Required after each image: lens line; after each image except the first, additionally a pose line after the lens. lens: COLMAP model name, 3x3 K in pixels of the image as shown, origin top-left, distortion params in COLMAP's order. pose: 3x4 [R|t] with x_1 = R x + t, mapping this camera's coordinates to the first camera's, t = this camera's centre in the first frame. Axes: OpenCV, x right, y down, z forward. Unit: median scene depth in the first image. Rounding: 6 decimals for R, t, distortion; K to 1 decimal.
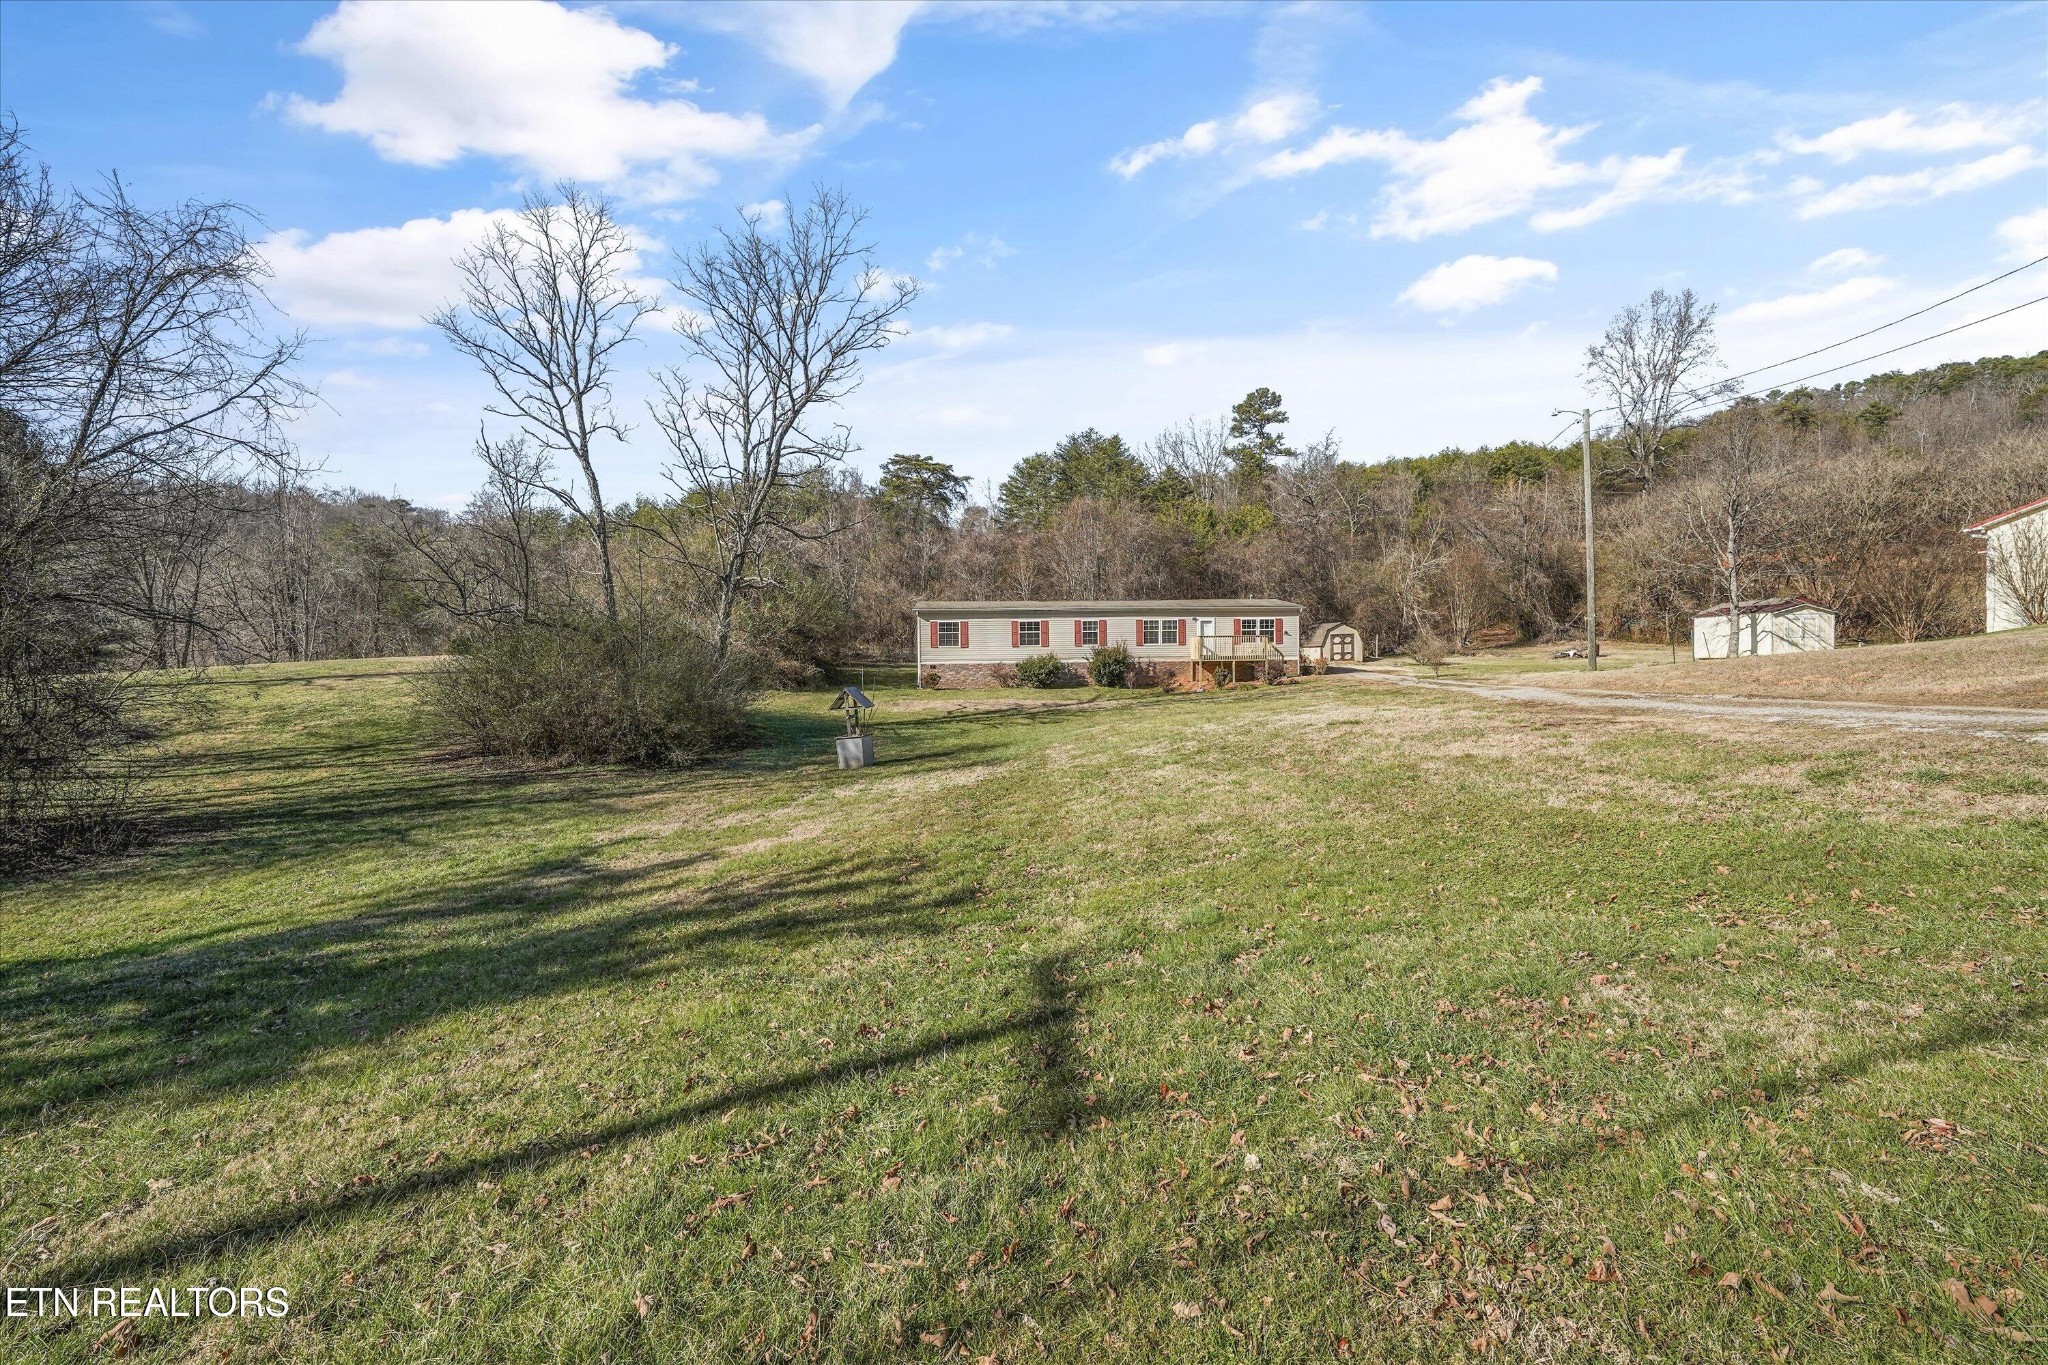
lens RADIAL K [[801.4, 0, 1038.0], [0, 801.4, 678.8], [0, 0, 1]] dist [0.005644, 0.000097]
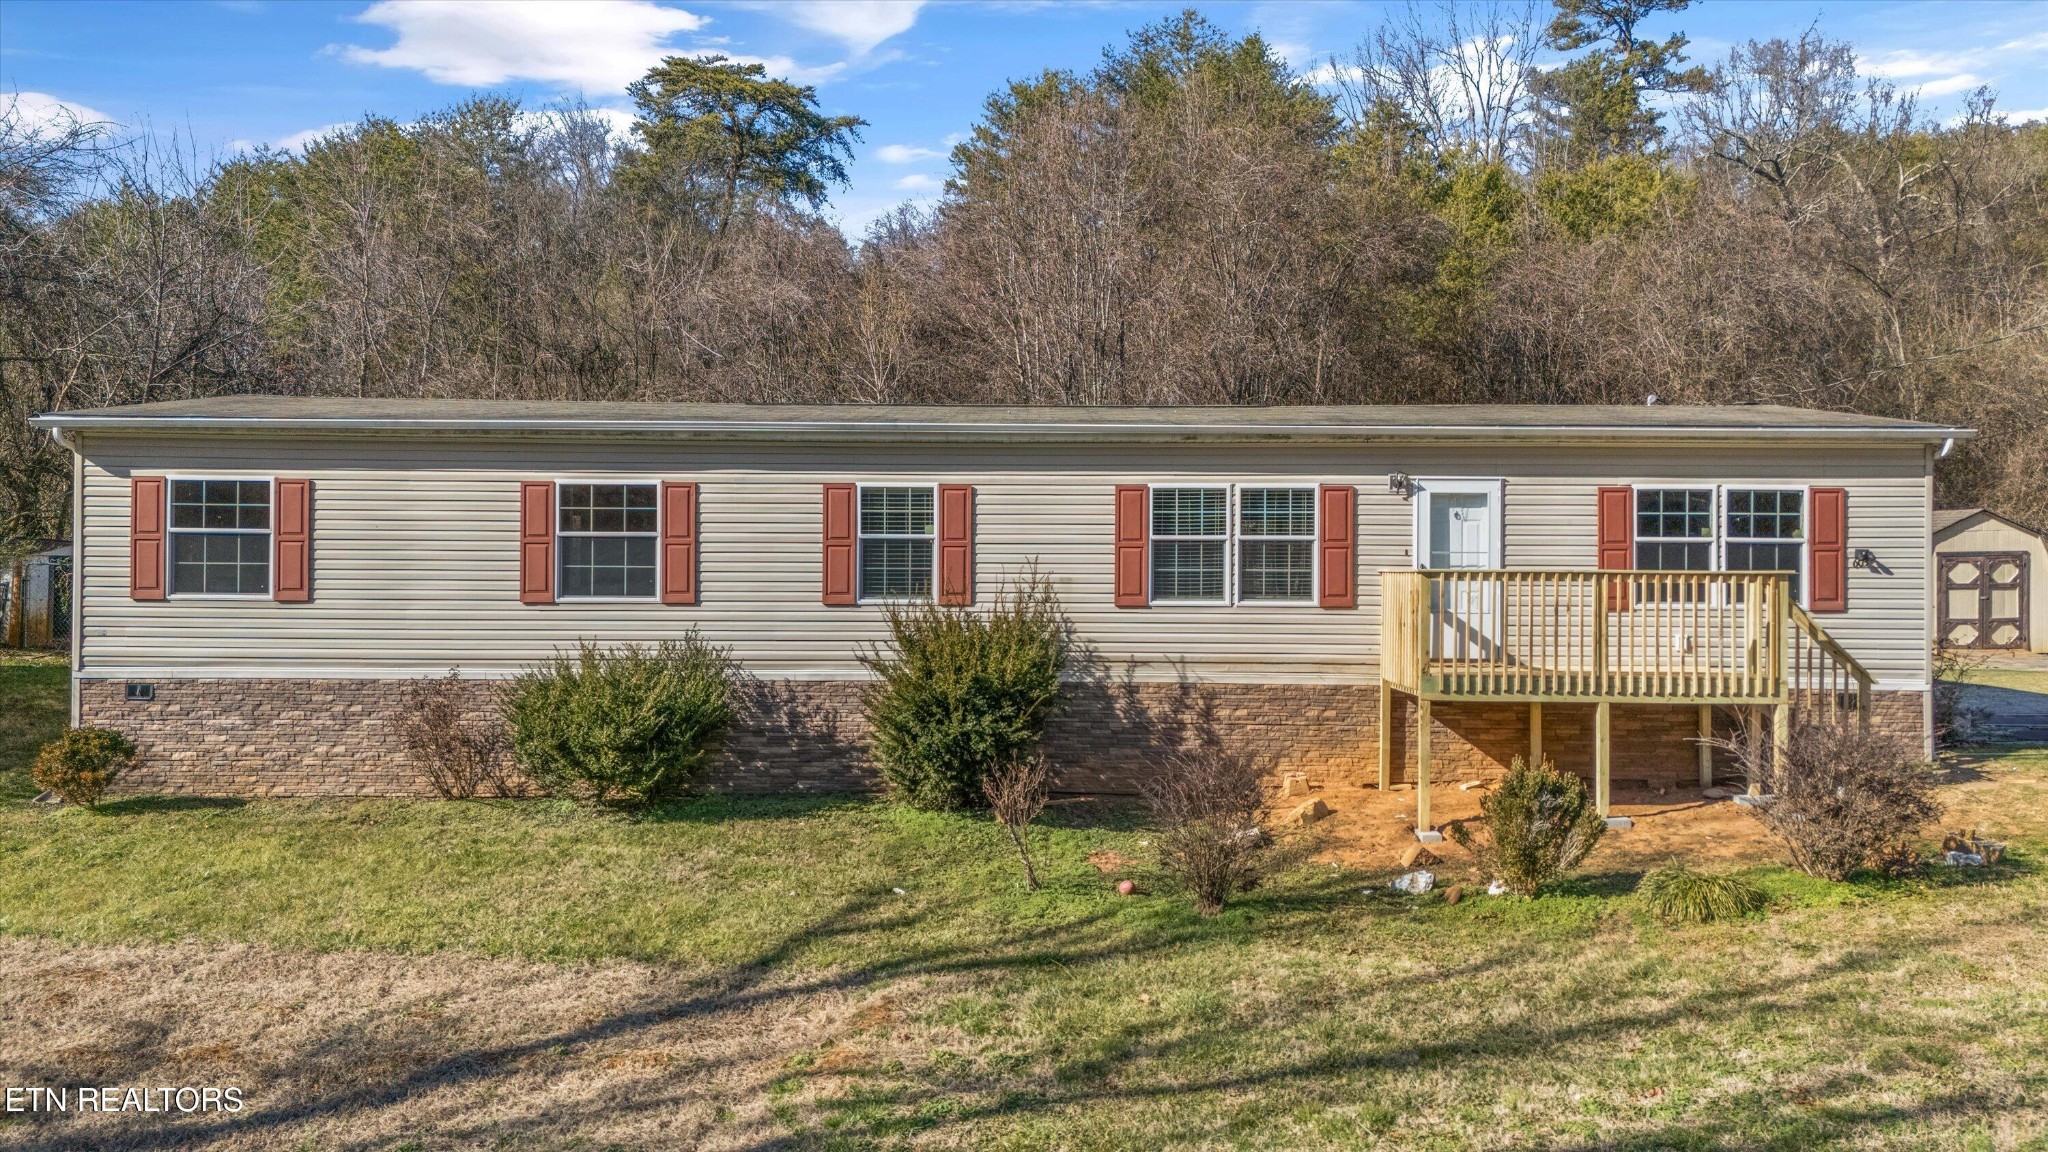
lens RADIAL K [[1508.2, 0, 1024.0], [0, 1508.2, 576.0], [0, 0, 1]] dist [0.044836, -0.003258]
pose [[0.996127, 0.019364, -0.085770, 0.127881], [-0.020937, 0.999628, -0.017485, -0.040820], [0.085400, 0.019213, 0.996161, 0.583507]]
